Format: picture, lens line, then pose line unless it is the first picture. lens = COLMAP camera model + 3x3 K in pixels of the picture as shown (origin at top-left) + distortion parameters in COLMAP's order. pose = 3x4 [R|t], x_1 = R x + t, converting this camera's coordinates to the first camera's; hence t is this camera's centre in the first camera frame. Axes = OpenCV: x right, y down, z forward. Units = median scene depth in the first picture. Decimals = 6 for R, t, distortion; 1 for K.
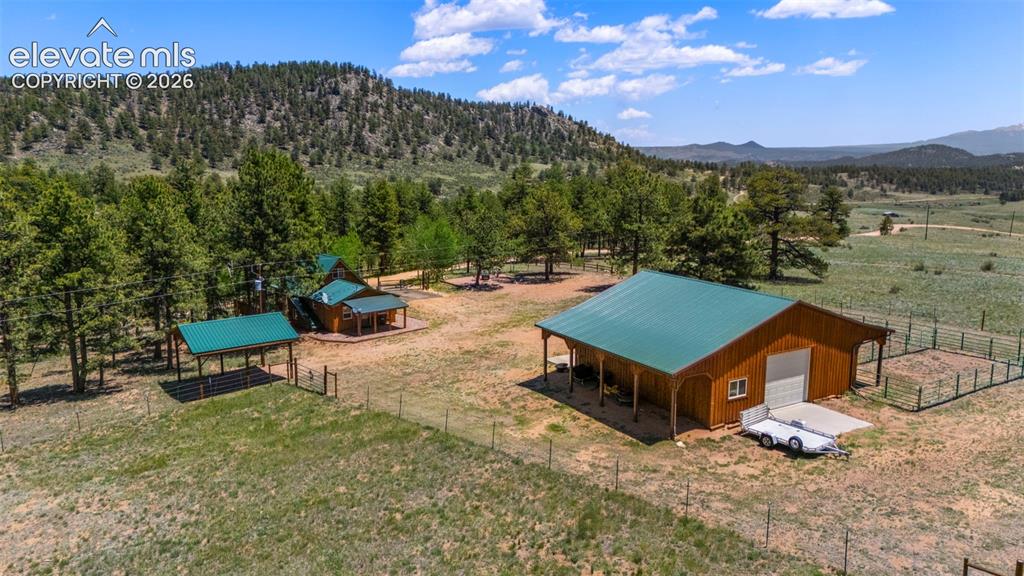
lens RADIAL K [[749.0, 0, 513.6], [0, 749.0, 291.7], [0, 0, 1]] dist [0.007500, -0.003705]
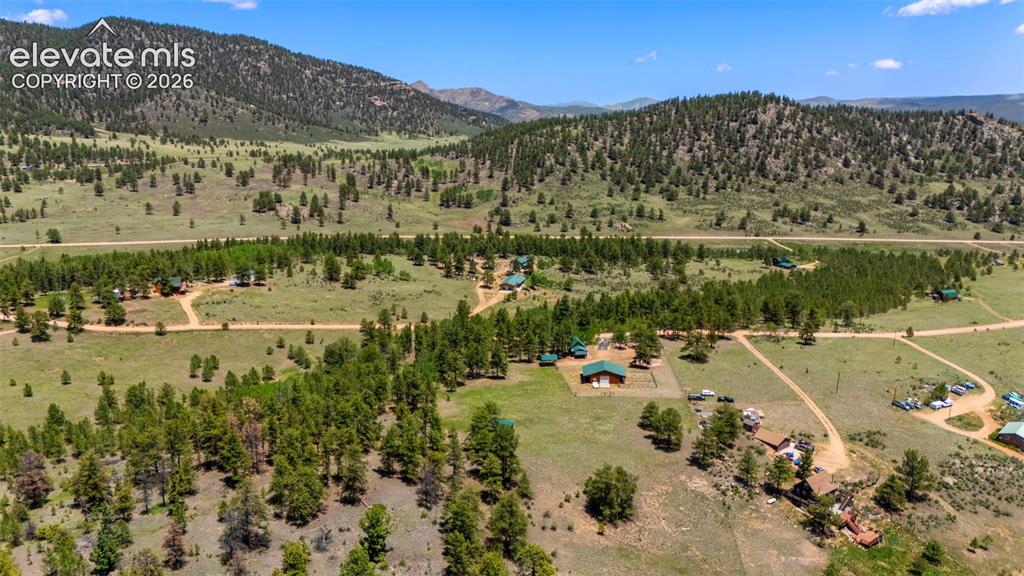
lens RADIAL K [[749.0, 0, 511.7], [0, 749.0, 288.0], [0, 0, 1]] dist [0.007500, -0.003705]
pose [[0.815214, 0.132312, -0.563844, 0.190211], [-0.097007, 0.990995, 0.092293, -0.071684], [0.570978, -0.020541, 0.820709, -0.290423]]
